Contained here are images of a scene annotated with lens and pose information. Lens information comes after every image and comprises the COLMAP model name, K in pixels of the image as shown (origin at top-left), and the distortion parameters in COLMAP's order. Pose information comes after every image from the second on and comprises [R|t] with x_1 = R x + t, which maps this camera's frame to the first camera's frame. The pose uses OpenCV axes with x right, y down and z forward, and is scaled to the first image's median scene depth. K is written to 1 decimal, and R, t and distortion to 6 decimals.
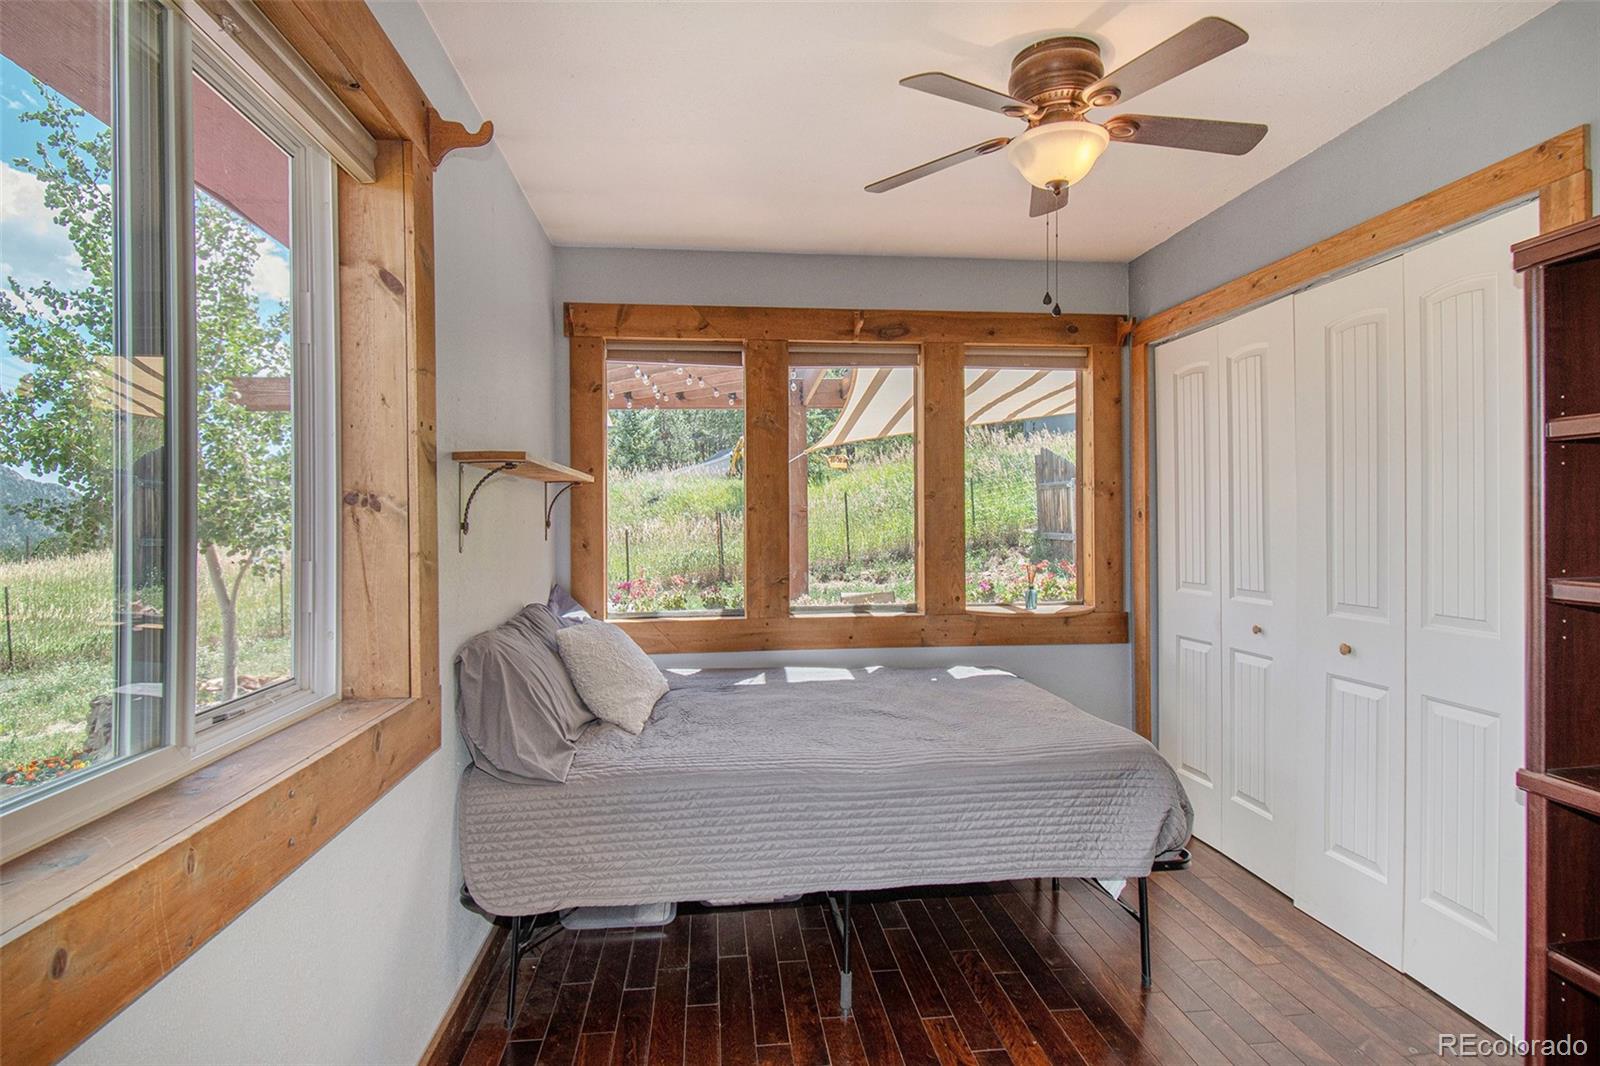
lens RADIAL K [[868.3, 0, 800.0], [0, 868.3, 533.0], [0, 0, 1]] dist [-0.003710, -0.001990]
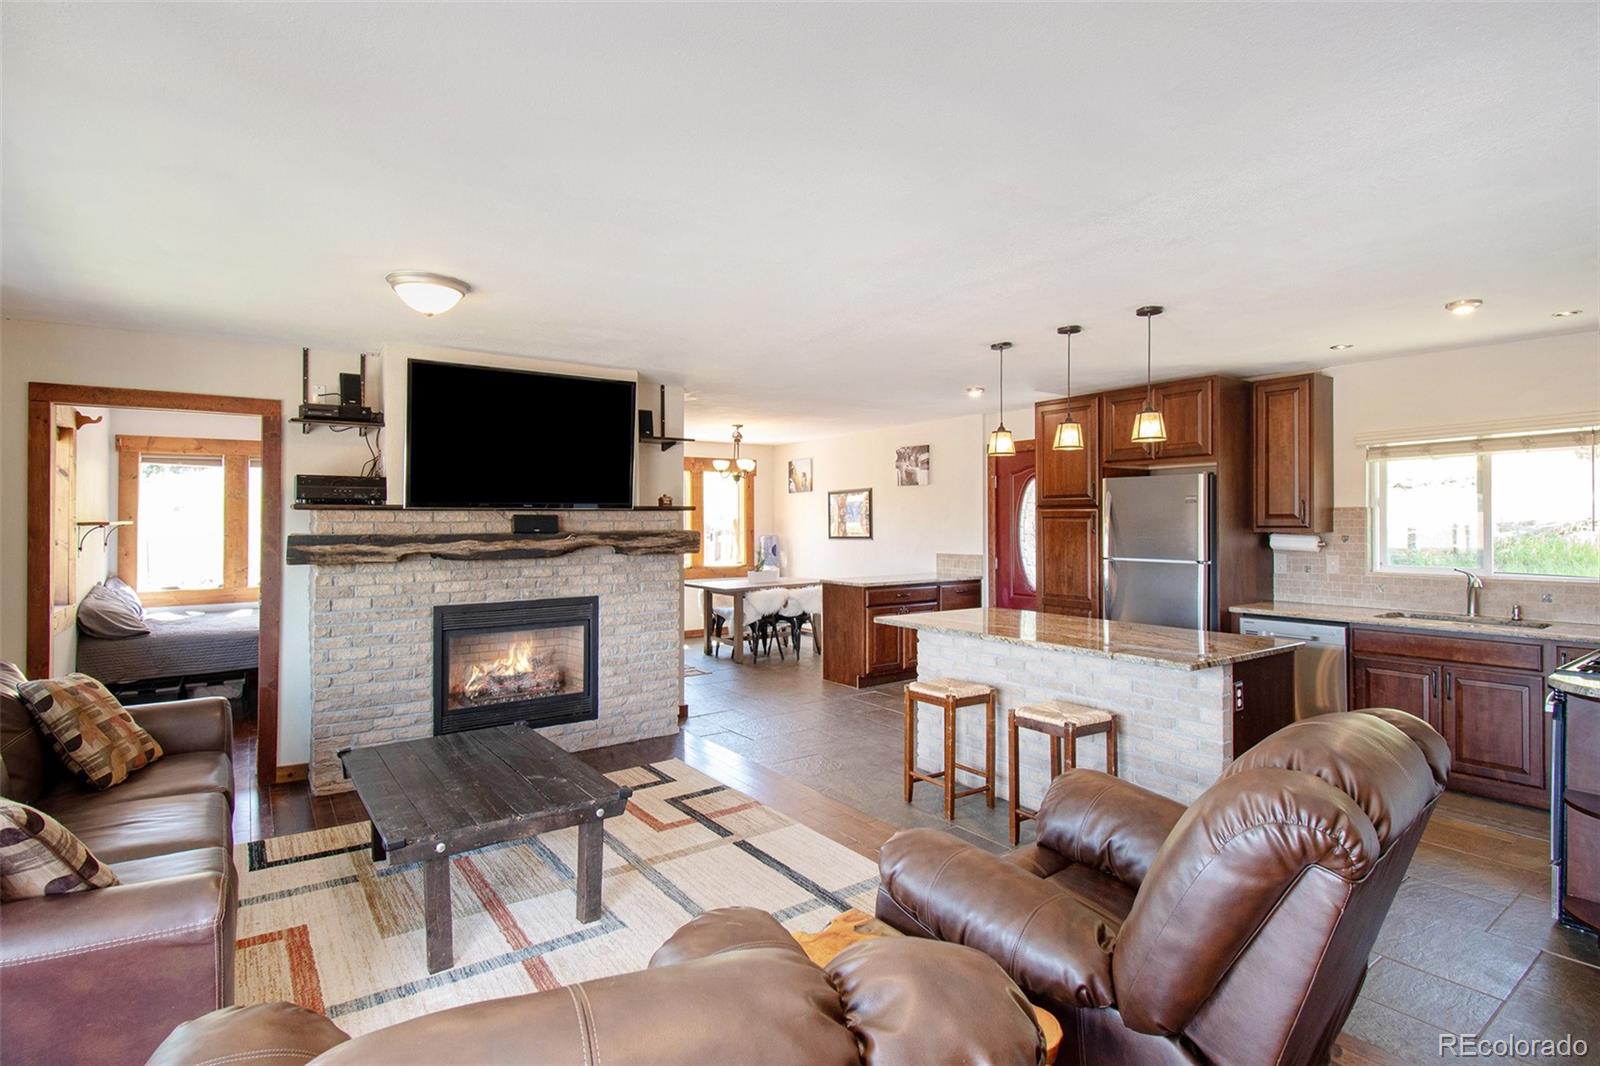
lens RADIAL K [[805.3, 0, 799.9], [0, 805.3, 504.2], [0, 0, 1]] dist [0.047153, -0.046688]
pose [[0.885144, 0.014014, 0.465107, 0.269022], [0.000609, 0.999511, -0.031275, -0.041936], [-0.465317, 0.027966, 0.884702, -1.456395]]
